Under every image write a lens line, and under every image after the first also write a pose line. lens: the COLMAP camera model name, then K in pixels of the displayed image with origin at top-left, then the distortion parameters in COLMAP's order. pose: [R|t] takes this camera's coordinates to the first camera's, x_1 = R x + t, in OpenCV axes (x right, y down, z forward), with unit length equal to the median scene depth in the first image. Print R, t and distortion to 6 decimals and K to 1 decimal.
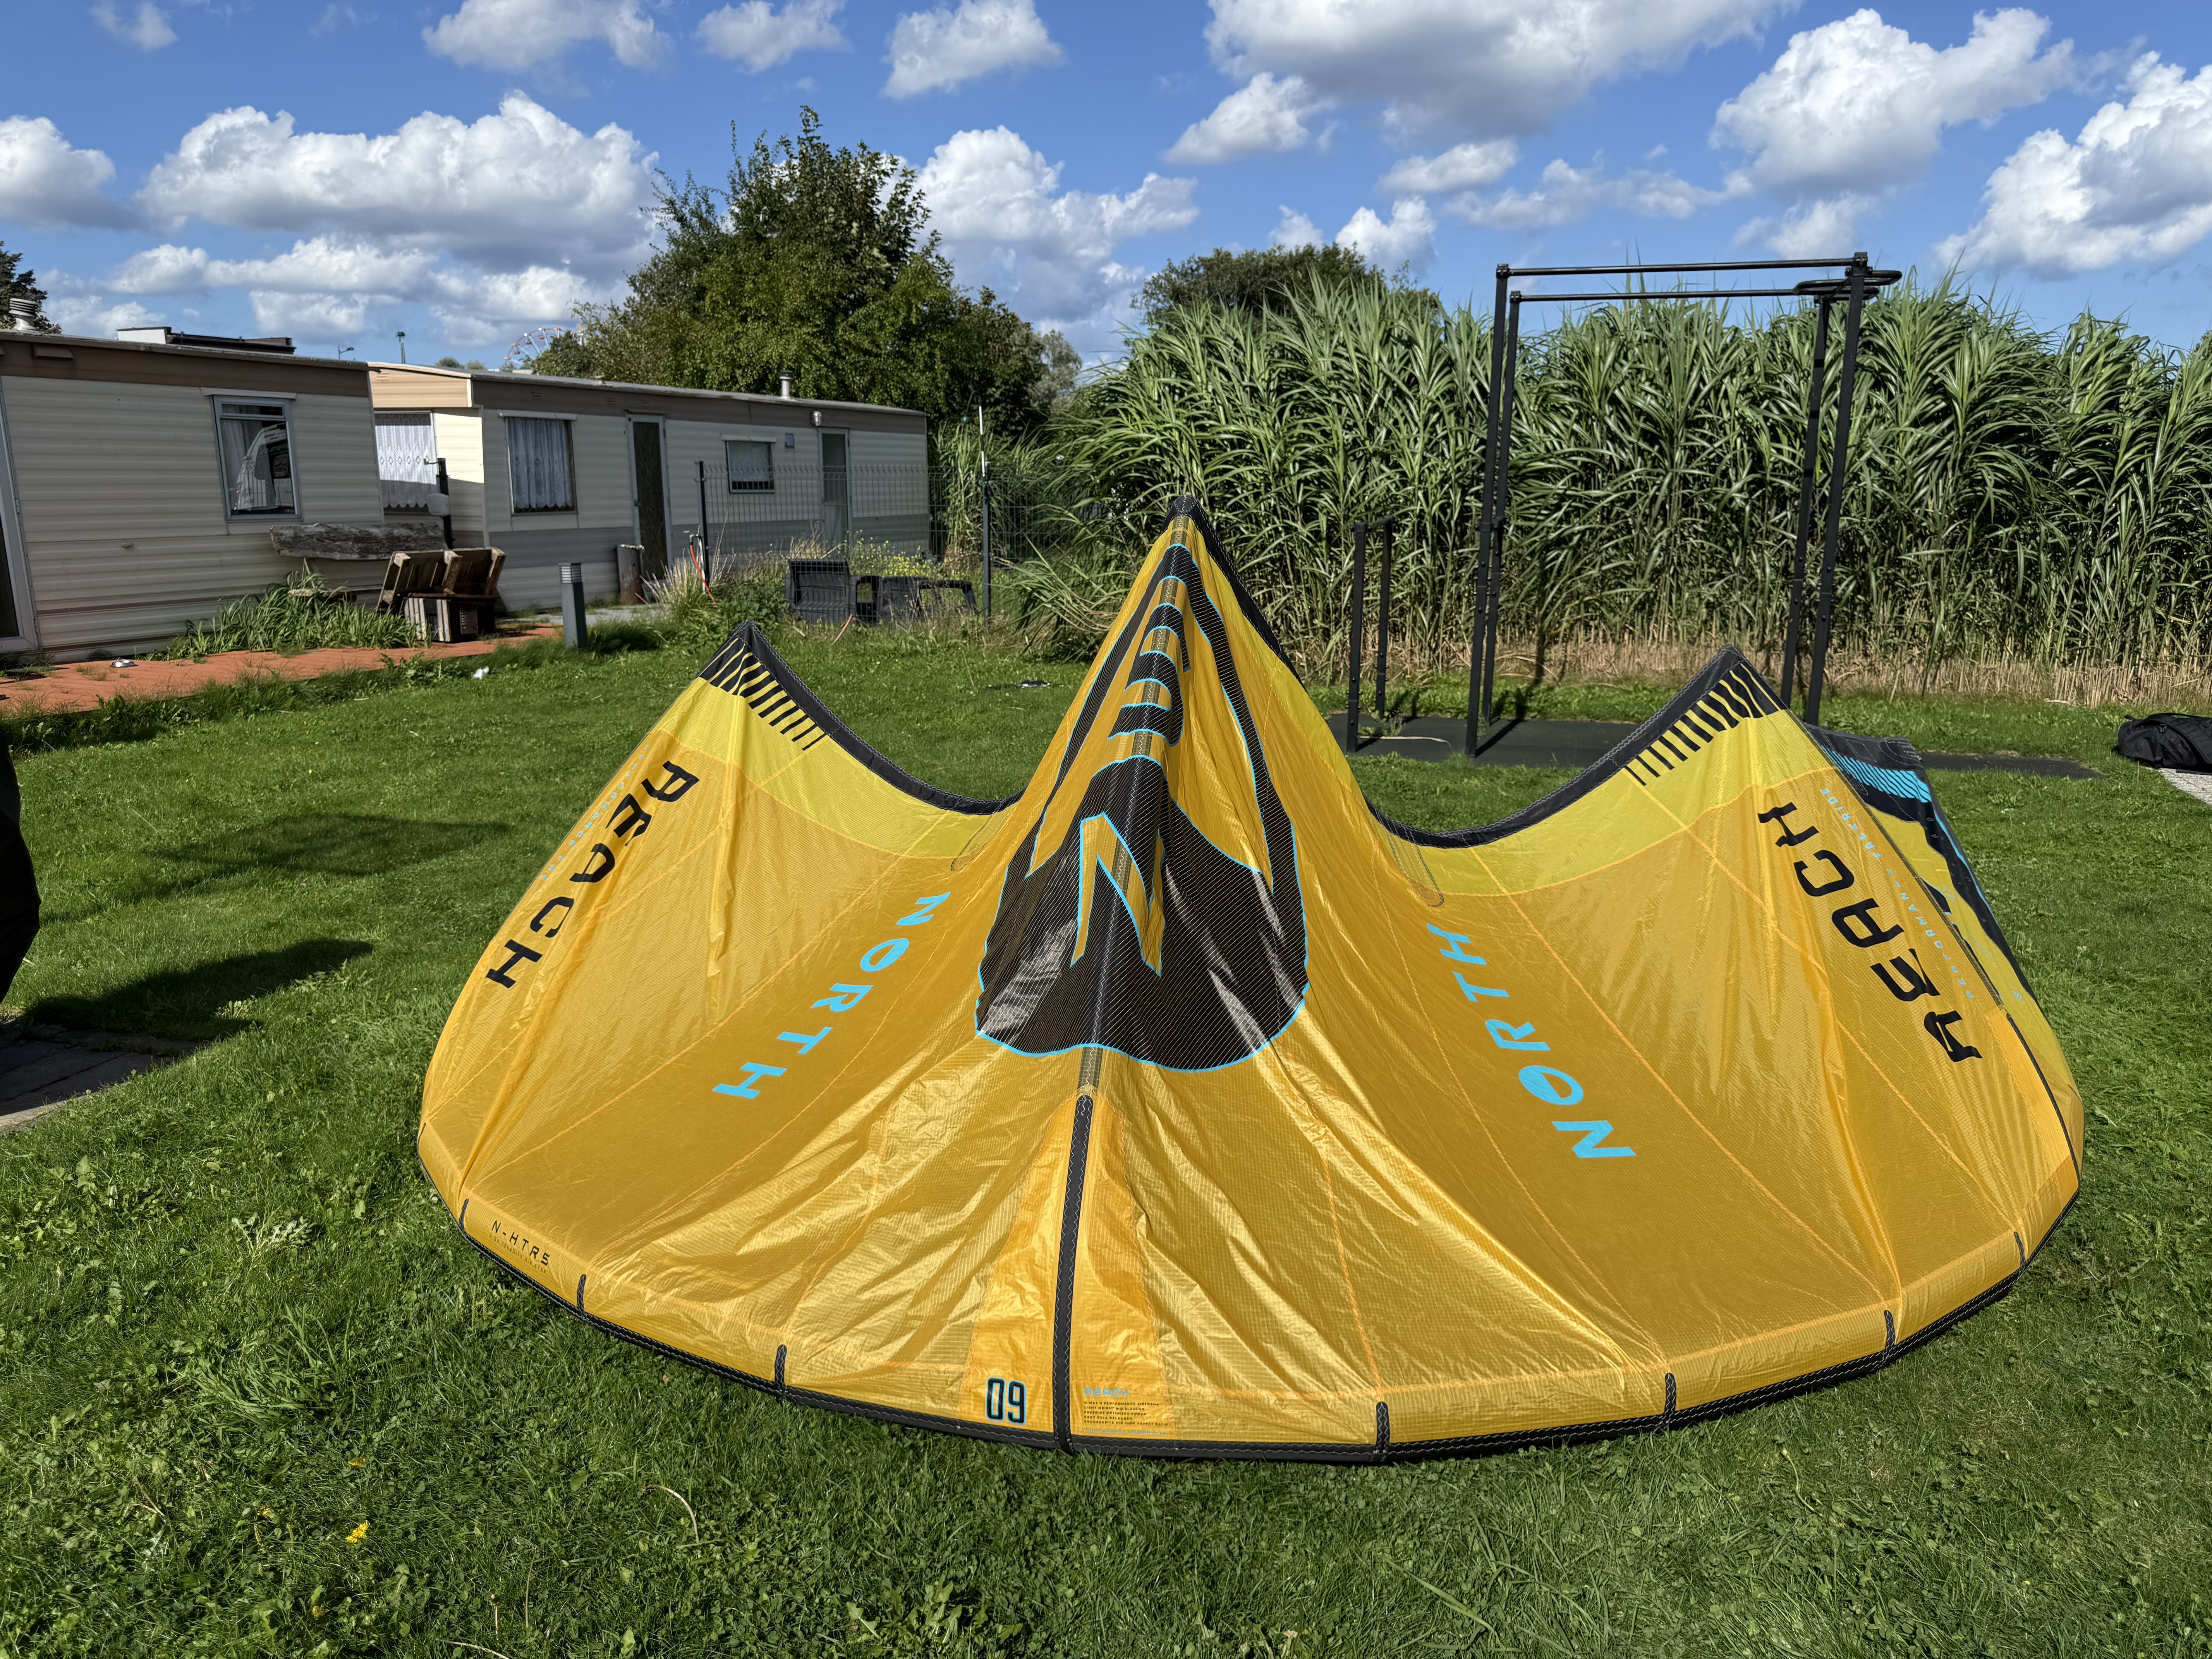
lens RADIAL K [[1579.3, 0, 1108.8], [0, 1579.3, 844.6], [0, 0, 1]] dist [0.035436, -0.039342]
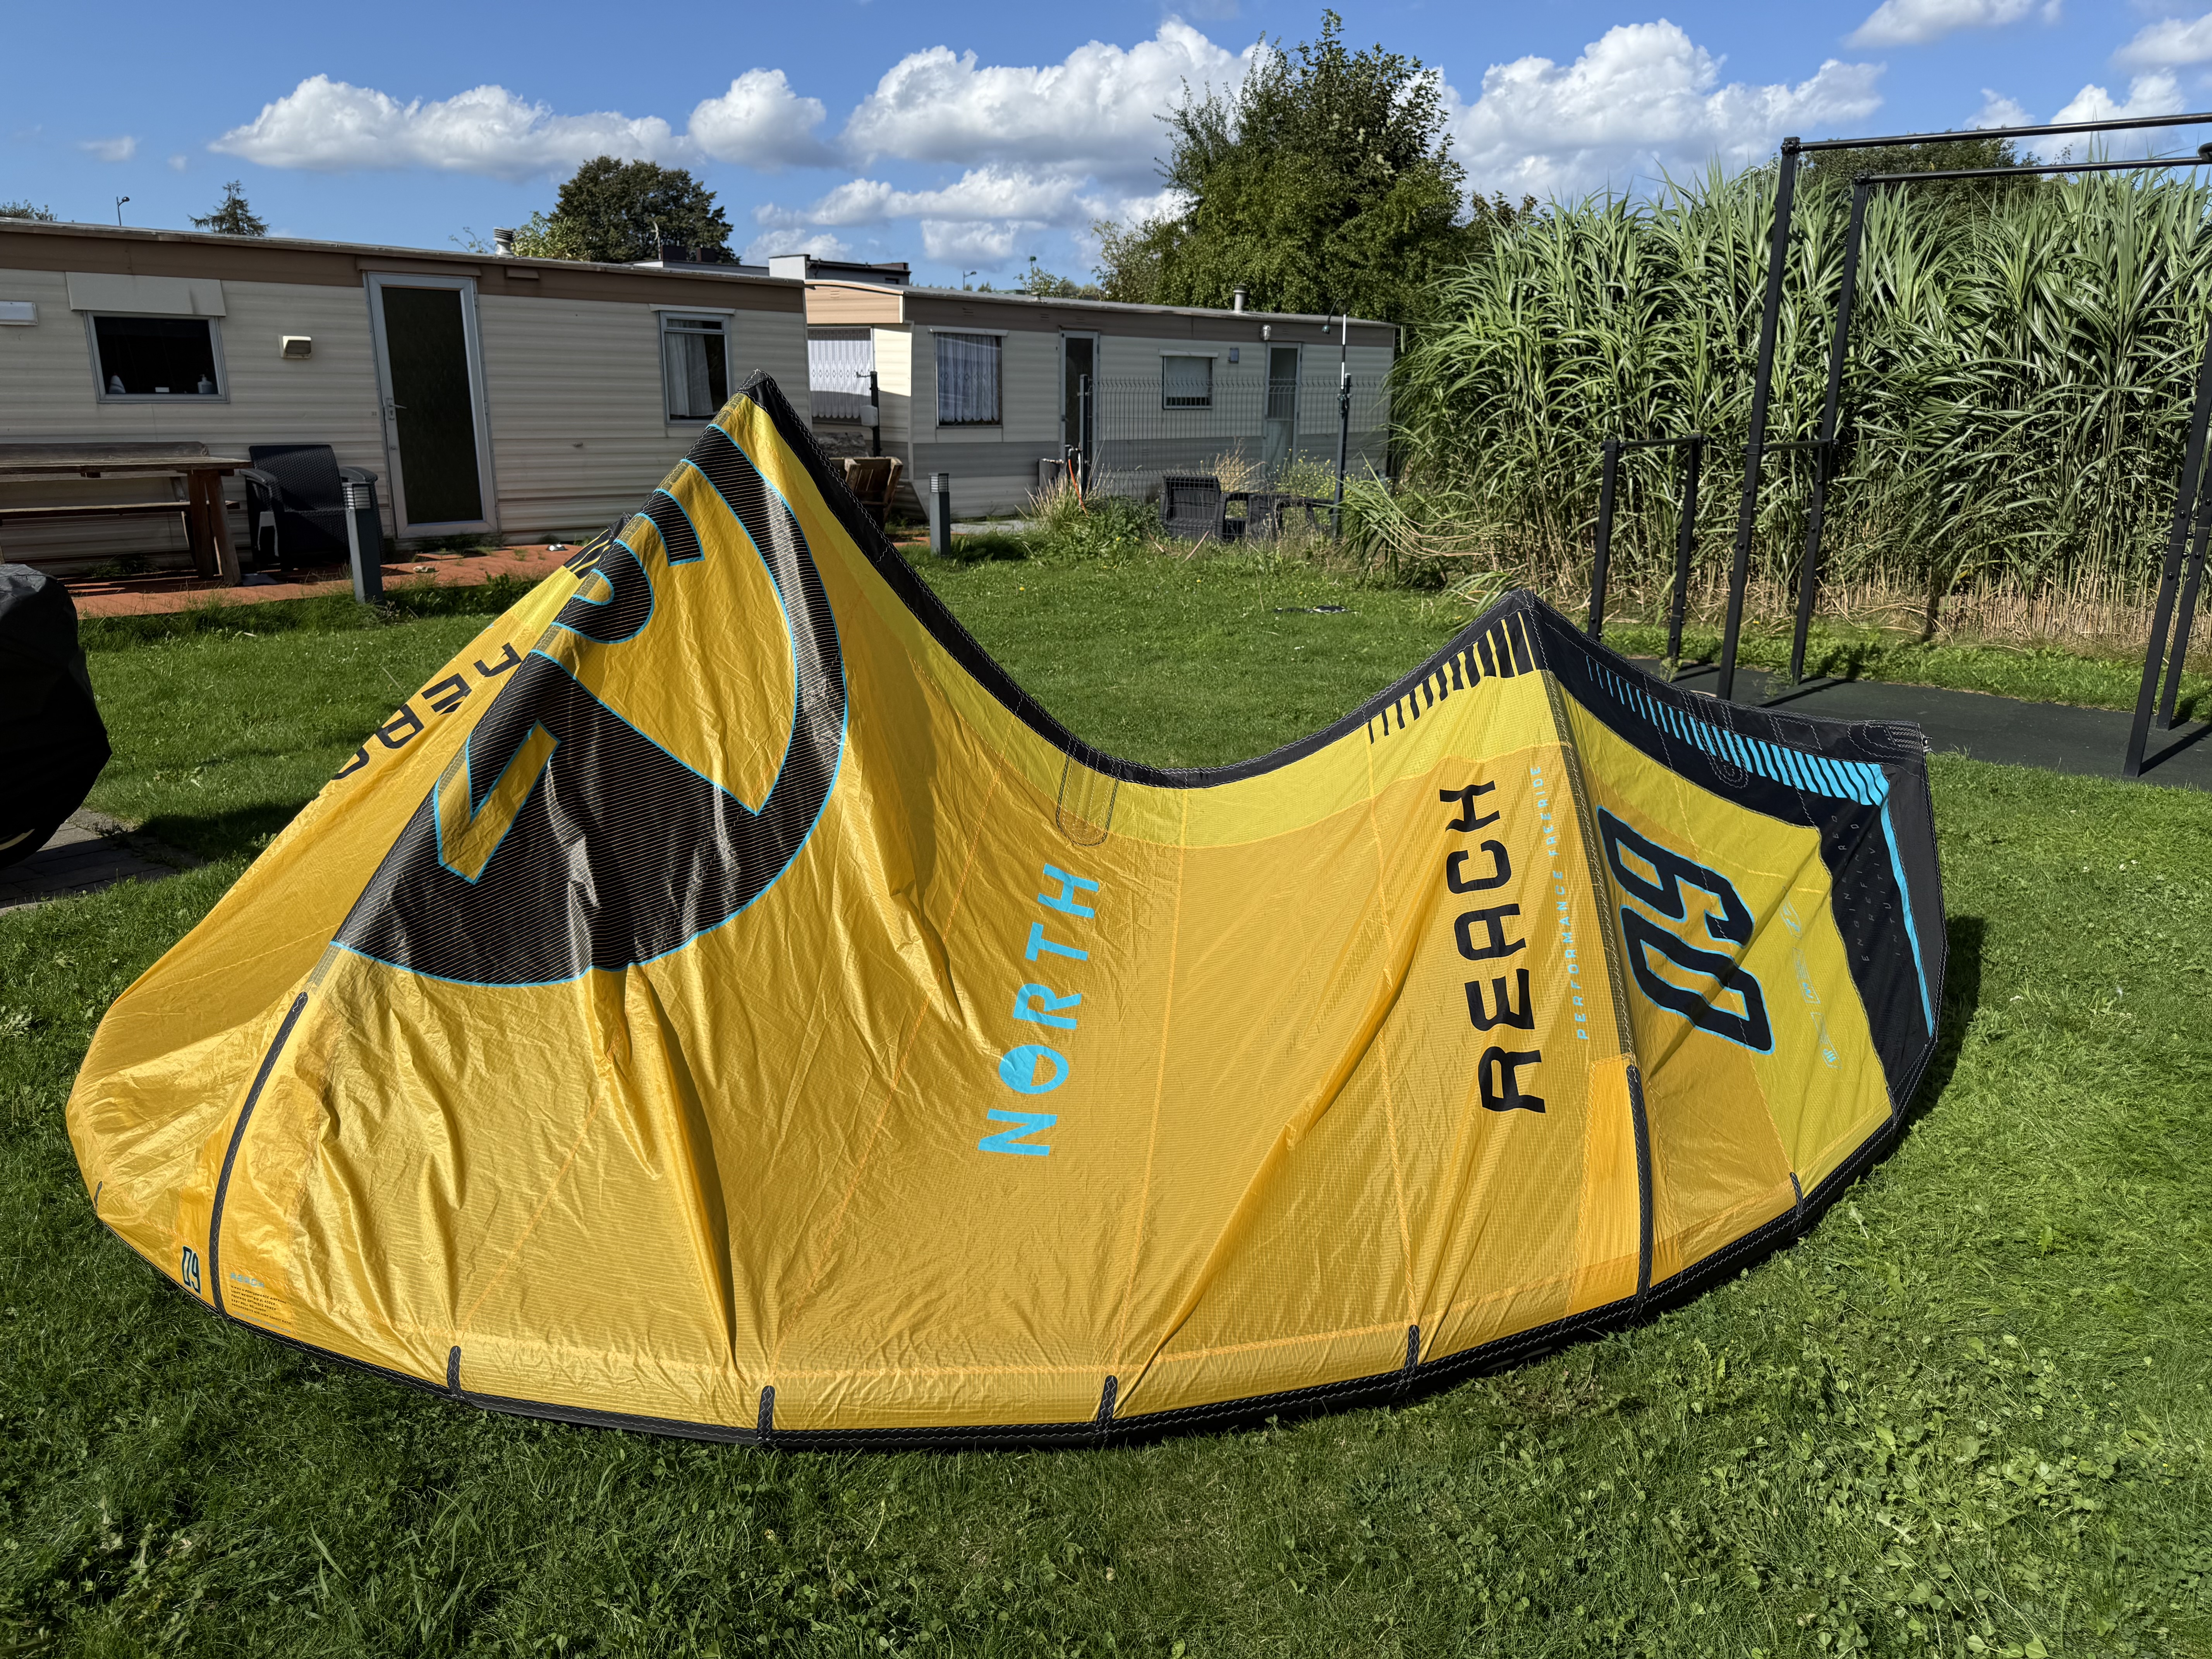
lens RADIAL K [[1579.3, 0, 1116.4], [0, 1579.3, 842.6], [0, 0, 1]] dist [0.035436, -0.039342]
pose [[0.936301, 0.104175, -0.335392, 0.147488], [-0.088483, 0.994160, 0.061777, -0.007739], [0.339869, -0.028165, 0.940051, 0.044380]]
